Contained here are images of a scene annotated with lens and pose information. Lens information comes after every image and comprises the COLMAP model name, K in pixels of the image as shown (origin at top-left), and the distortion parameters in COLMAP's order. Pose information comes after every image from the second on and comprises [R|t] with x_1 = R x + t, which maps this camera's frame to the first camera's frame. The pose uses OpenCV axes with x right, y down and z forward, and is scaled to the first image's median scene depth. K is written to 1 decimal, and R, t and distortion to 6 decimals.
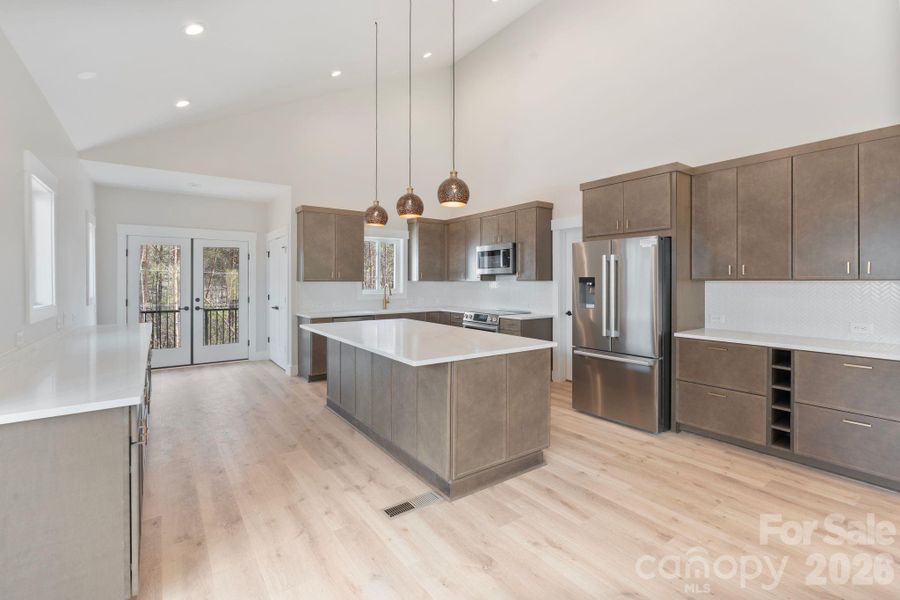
lens RADIAL K [[405.8, 0, 448.2], [0, 405.8, 284.9], [0, 0, 1]] dist [-0.000254, 0.000266]
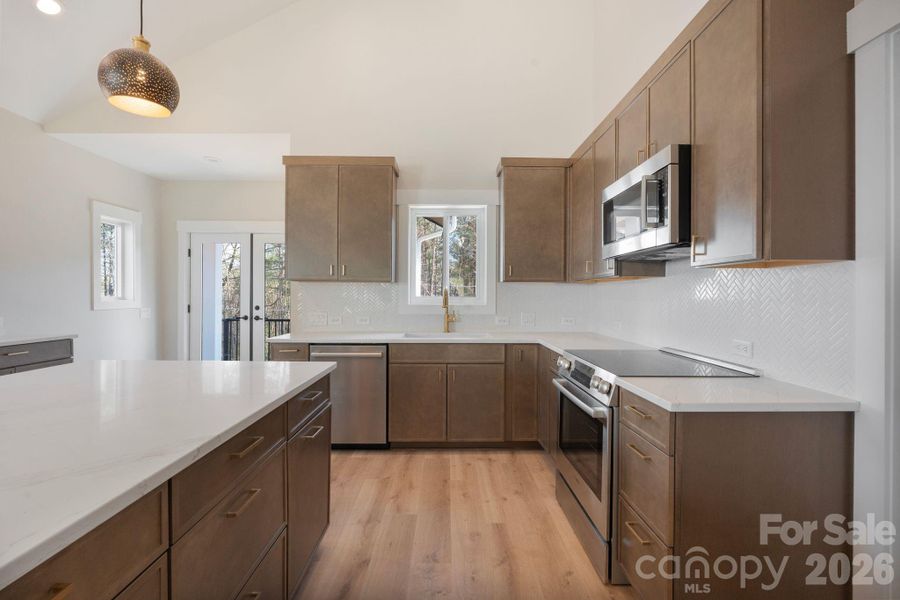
lens RADIAL K [[396.8, 0, 454.1], [0, 396.8, 295.7], [0, 0, 1]] dist [0.000488, -0.000026]
pose [[0.824007, 0.006513, -0.566542, 0.213981], [-0.006866, 0.999975, 0.001510, 0.011252], [0.566537, 0.002646, 0.824032, 0.734793]]
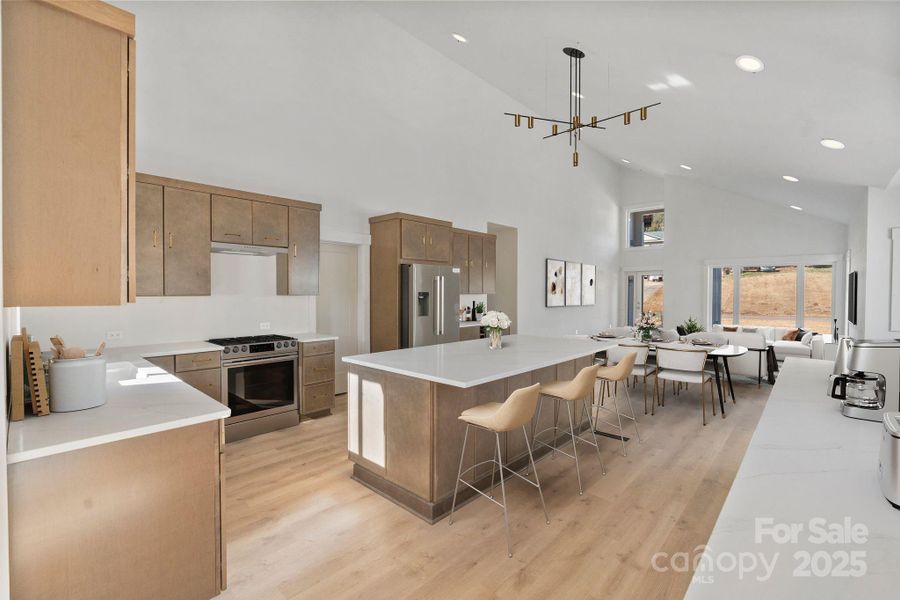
lens RADIAL K [[396.8, 0, 454.1], [0, 396.8, 295.7], [0, 0, 1]] dist [0.000488, -0.000026]
pose [[-0.207170, -0.009868, 0.978255, -0.740743], [0.007594, 0.999903, 0.011694, -0.019260], [-0.978275, 0.009852, -0.207075, 0.952802]]
